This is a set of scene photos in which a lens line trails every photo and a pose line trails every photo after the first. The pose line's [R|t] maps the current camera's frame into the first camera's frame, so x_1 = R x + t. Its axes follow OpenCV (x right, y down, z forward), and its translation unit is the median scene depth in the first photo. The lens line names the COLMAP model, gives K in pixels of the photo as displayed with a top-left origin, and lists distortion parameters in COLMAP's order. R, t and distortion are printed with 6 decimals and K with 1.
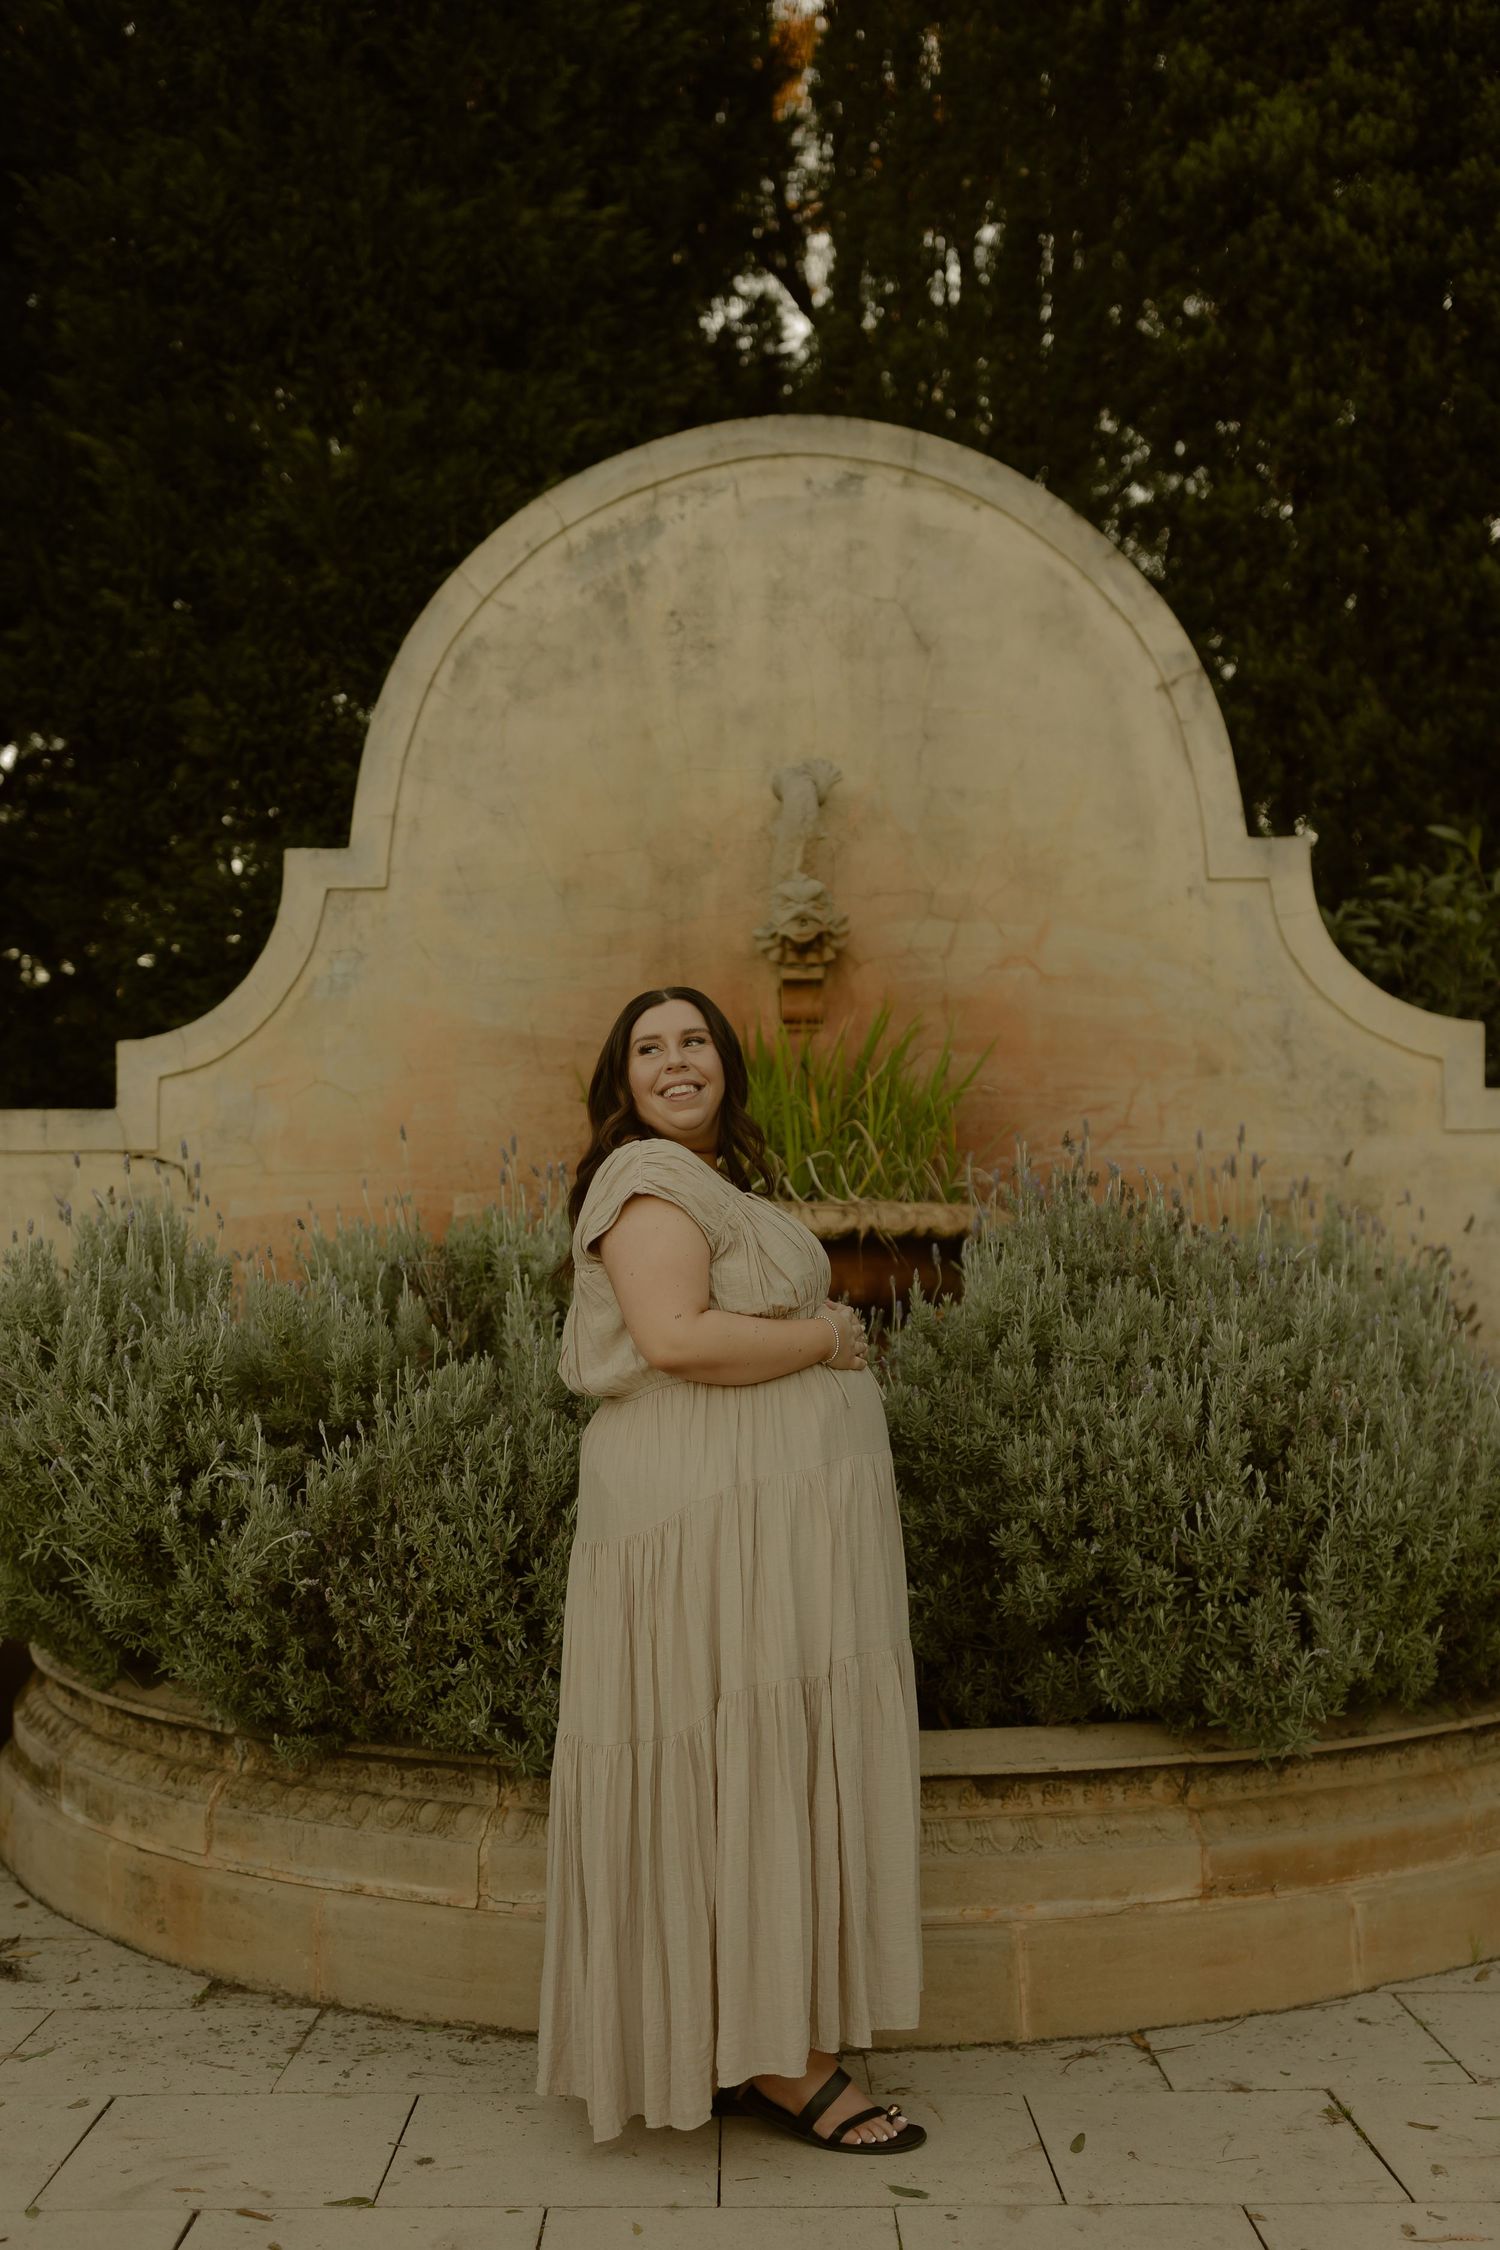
lens RADIAL K [[2286.9, 0, 742.6], [0, 2286.9, 1210.7], [0, 0, 1]] dist [0.004293, -0.018671]
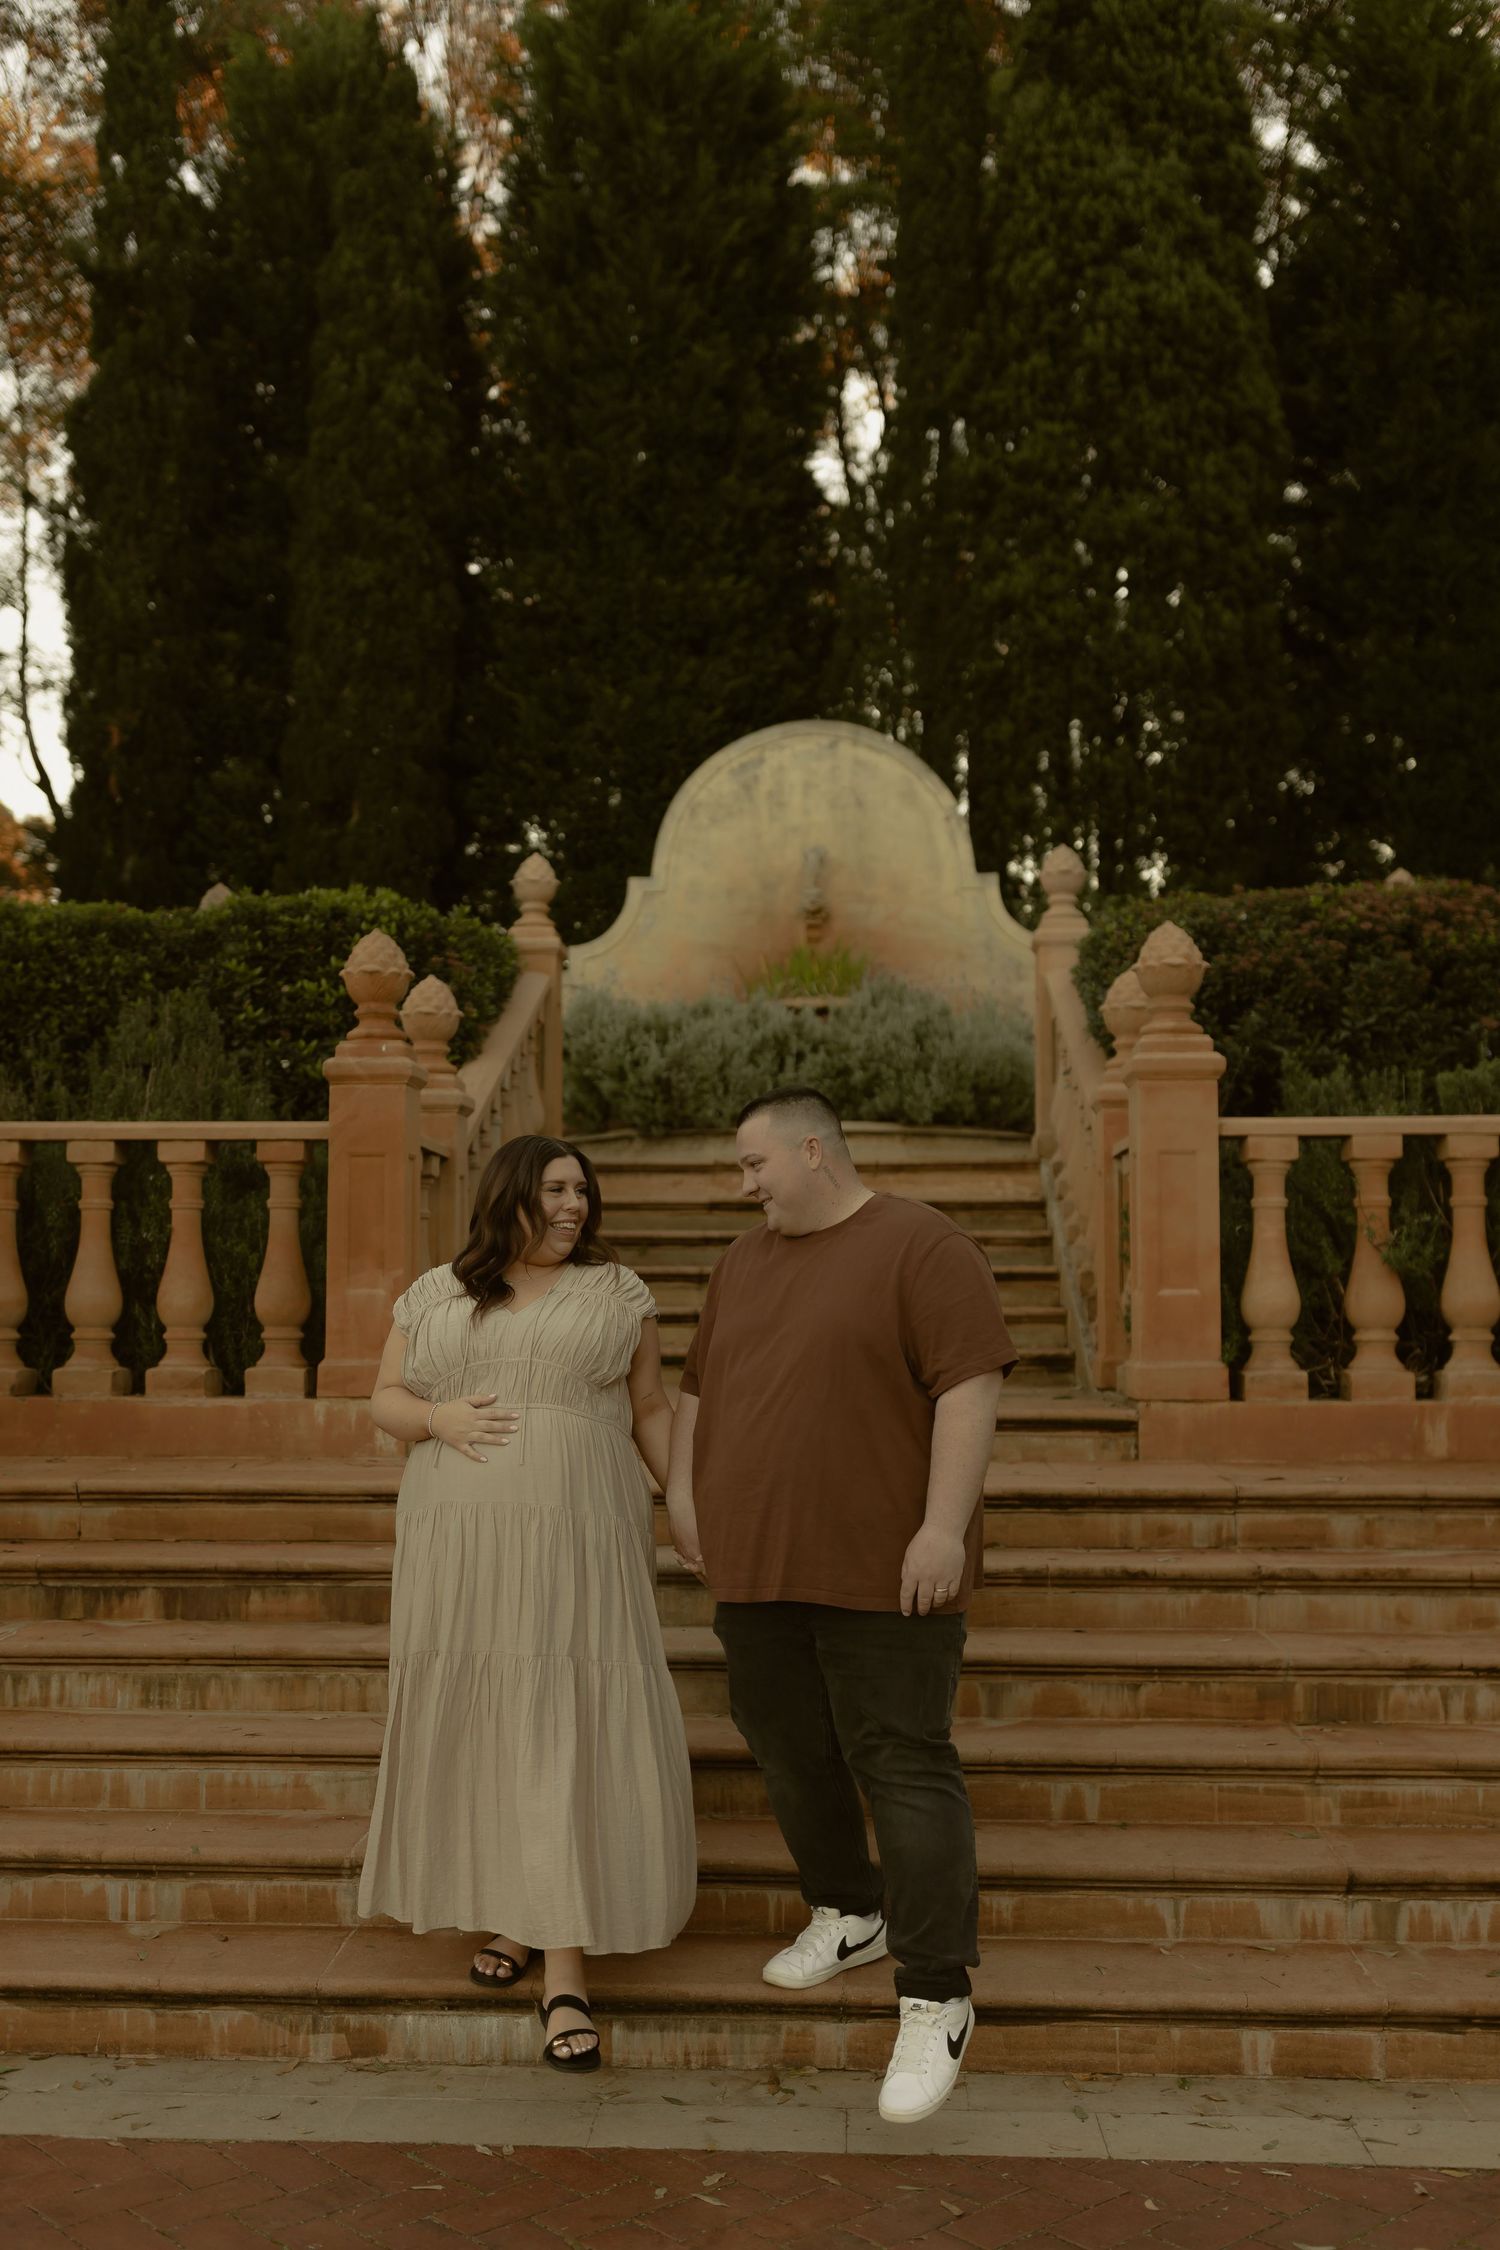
lens RADIAL K [[2286.9, 0, 742.6], [0, 2286.9, 1210.7], [0, 0, 1]] dist [0.004293, -0.018671]
pose [[0.998685, 0.007658, -0.050695, 0.082406], [-0.007887, 0.999960, -0.004307, 0.258105], [0.050660, 0.004701, 0.998705, -1.770694]]
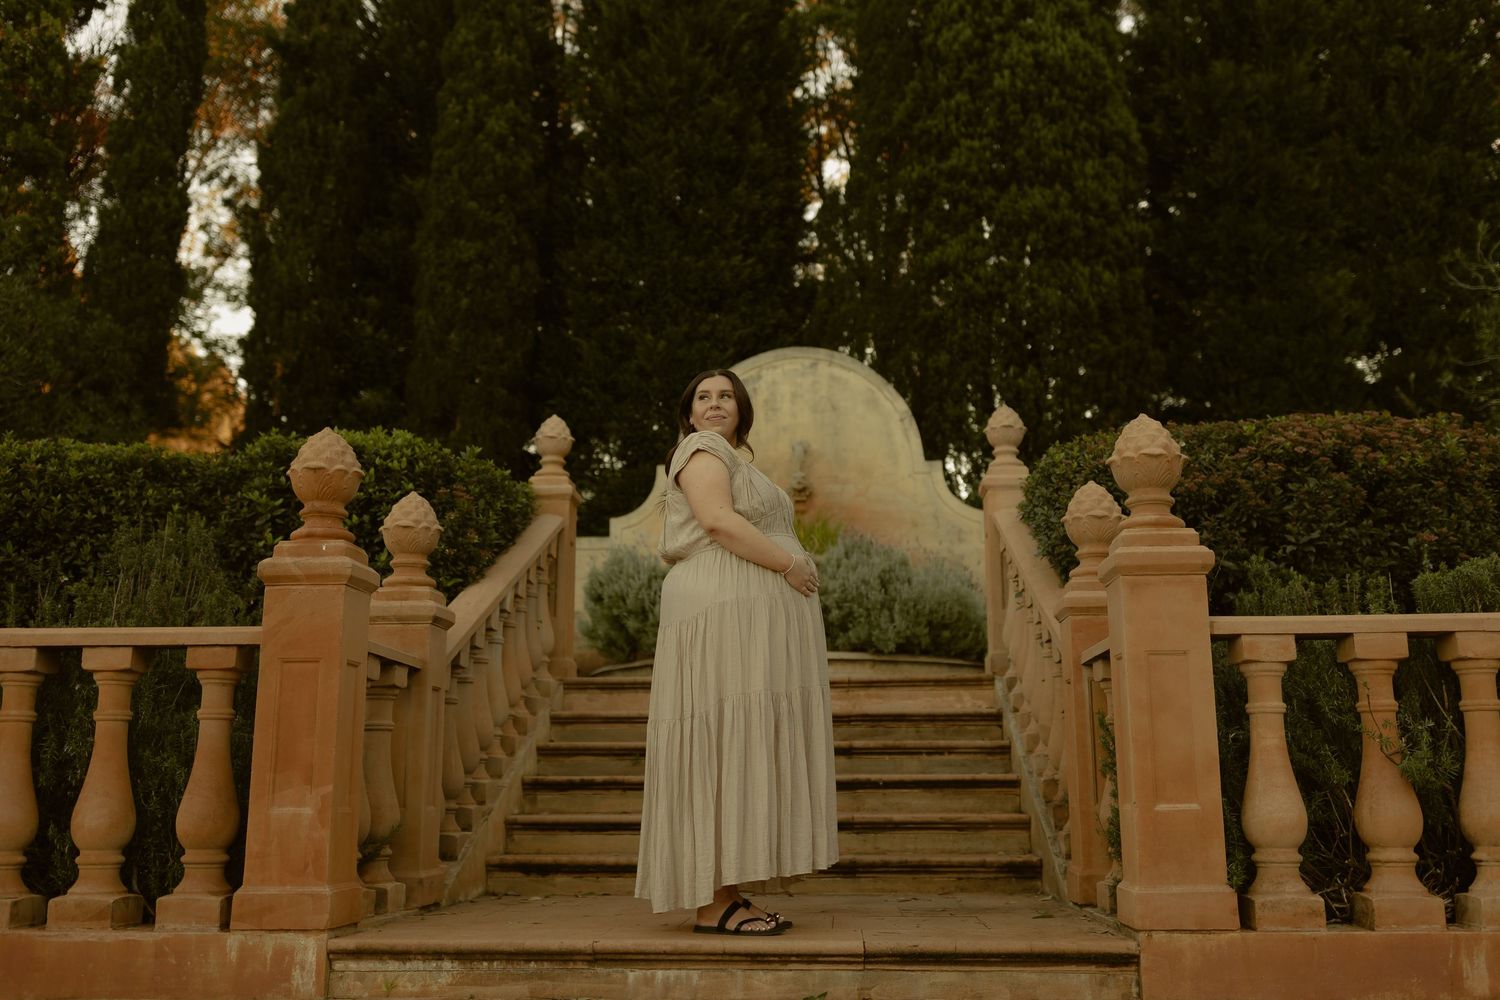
lens RADIAL K [[1489.4, 0, 771.6], [0, 1489.4, 470.2], [0, 0, 1]] dist [0.006844, -0.007746]
pose [[0.998871, -0.005479, -0.047192, 0.091077], [-0.002895, 0.984461, -0.175580, 0.261023], [0.047420, 0.175519, 0.983333, -1.300144]]
